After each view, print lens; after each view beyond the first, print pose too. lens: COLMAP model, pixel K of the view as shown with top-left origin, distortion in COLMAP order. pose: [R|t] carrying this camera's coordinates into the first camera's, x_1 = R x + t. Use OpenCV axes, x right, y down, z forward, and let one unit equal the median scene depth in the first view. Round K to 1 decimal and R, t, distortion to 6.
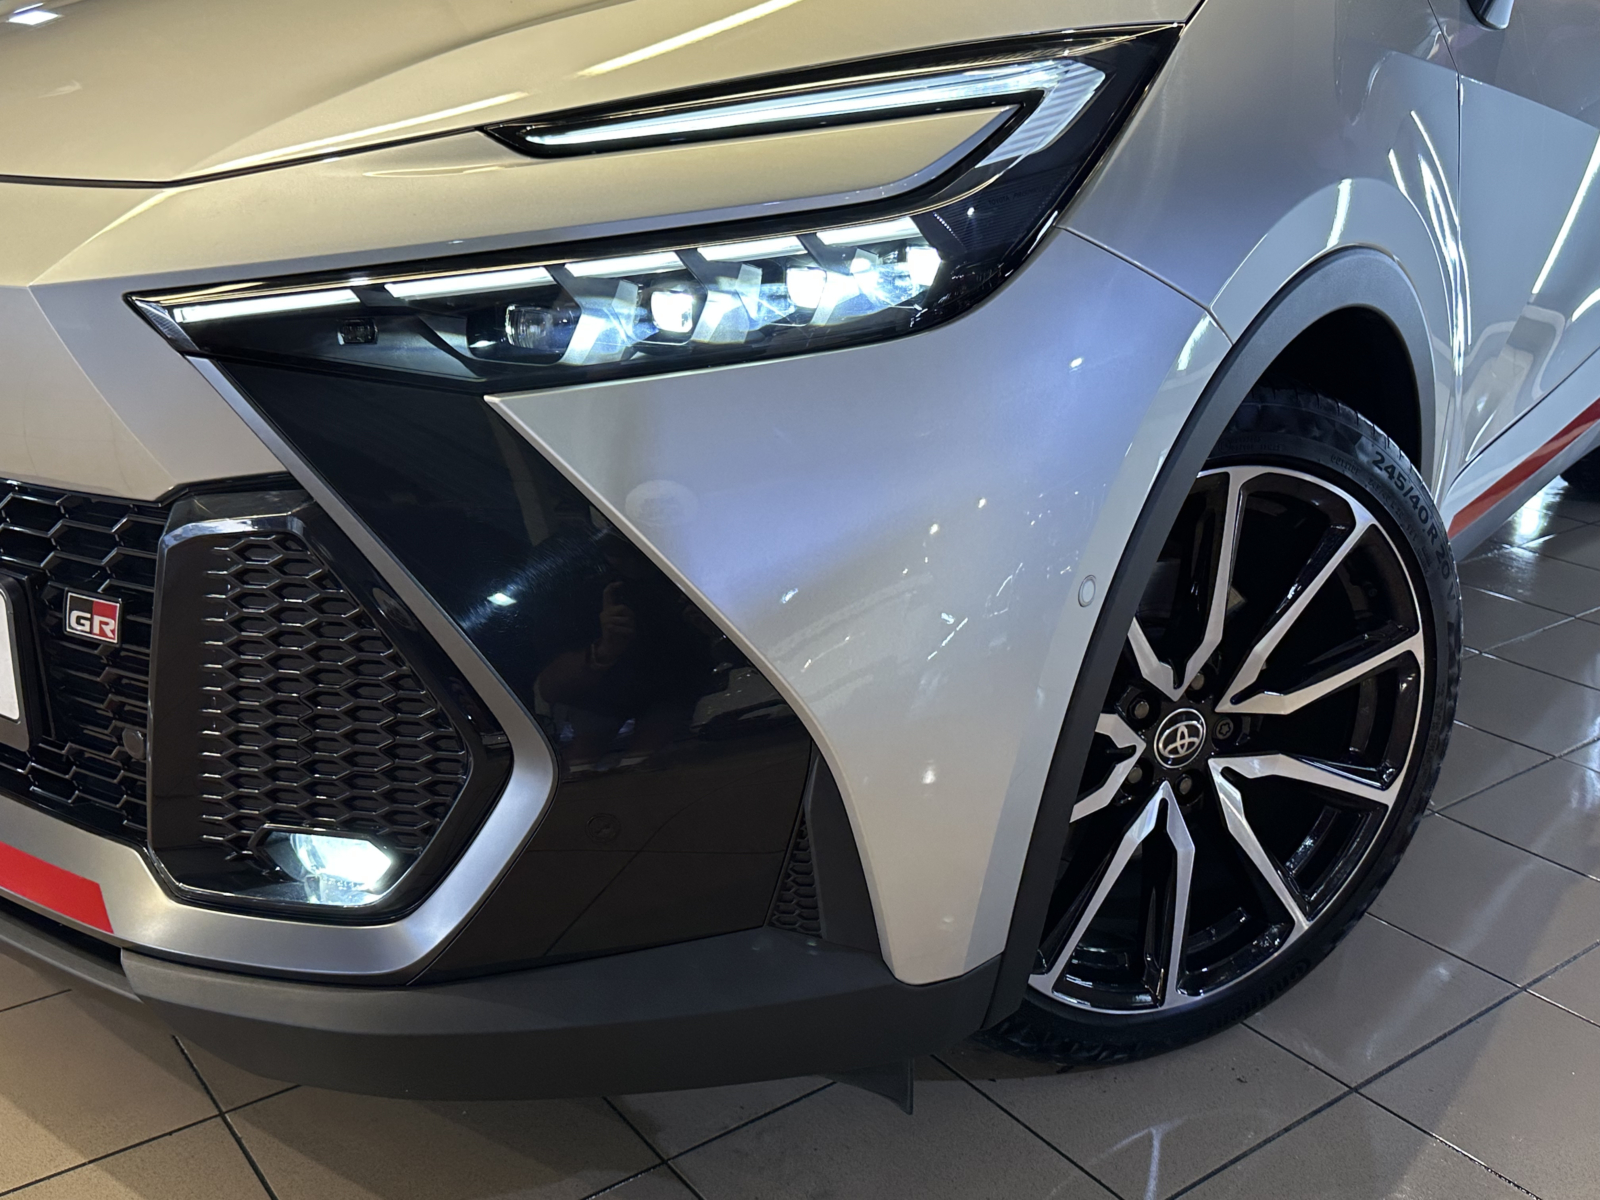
lens RADIAL K [[1549.0, 0, 797.1], [0, 1549.0, 611.1], [0, 0, 1]] dist [0.073158, 0.000000]
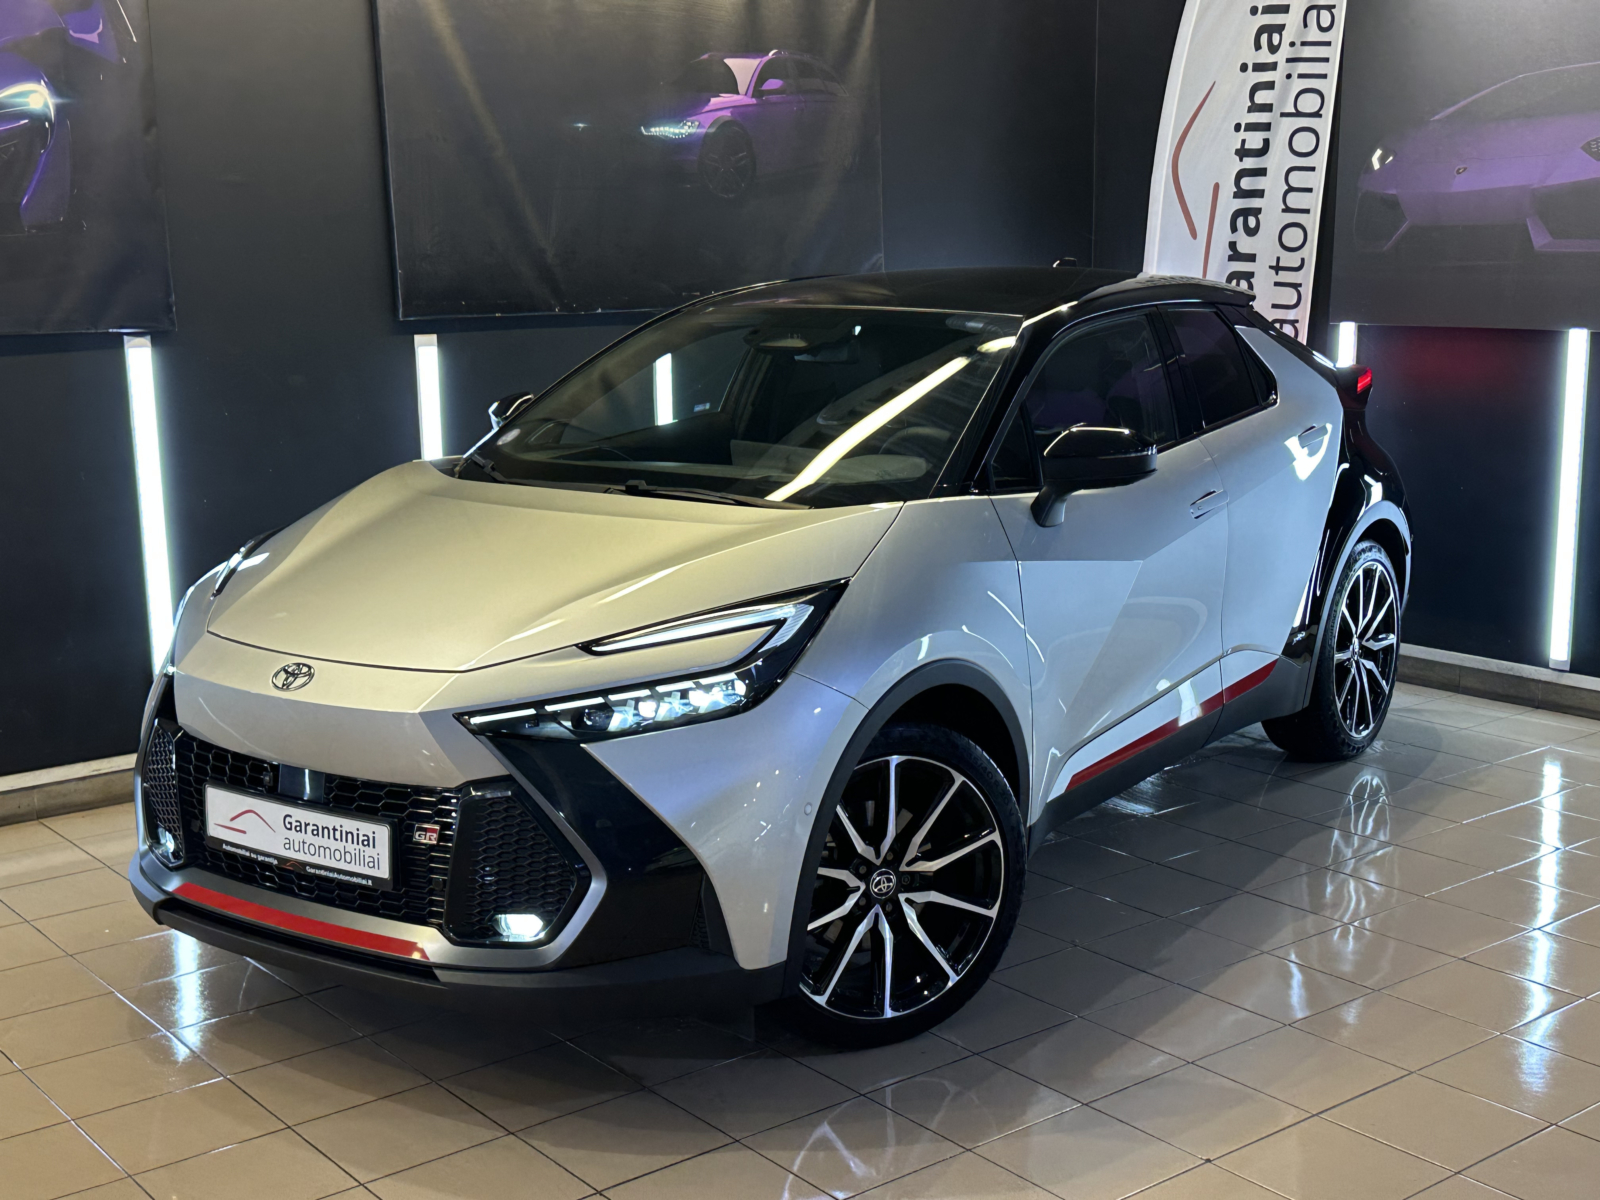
lens RADIAL K [[1995.6, 0, 815.8], [0, 1995.6, 605.5], [0, 0, 1]] dist [0.136606, 0.000000]
pose [[0.998935, -0.030280, 0.034801, 0.091702], [0.035284, 0.987504, -0.153590, 0.161614], [-0.029716, 0.154655, 0.987522, -2.321152]]
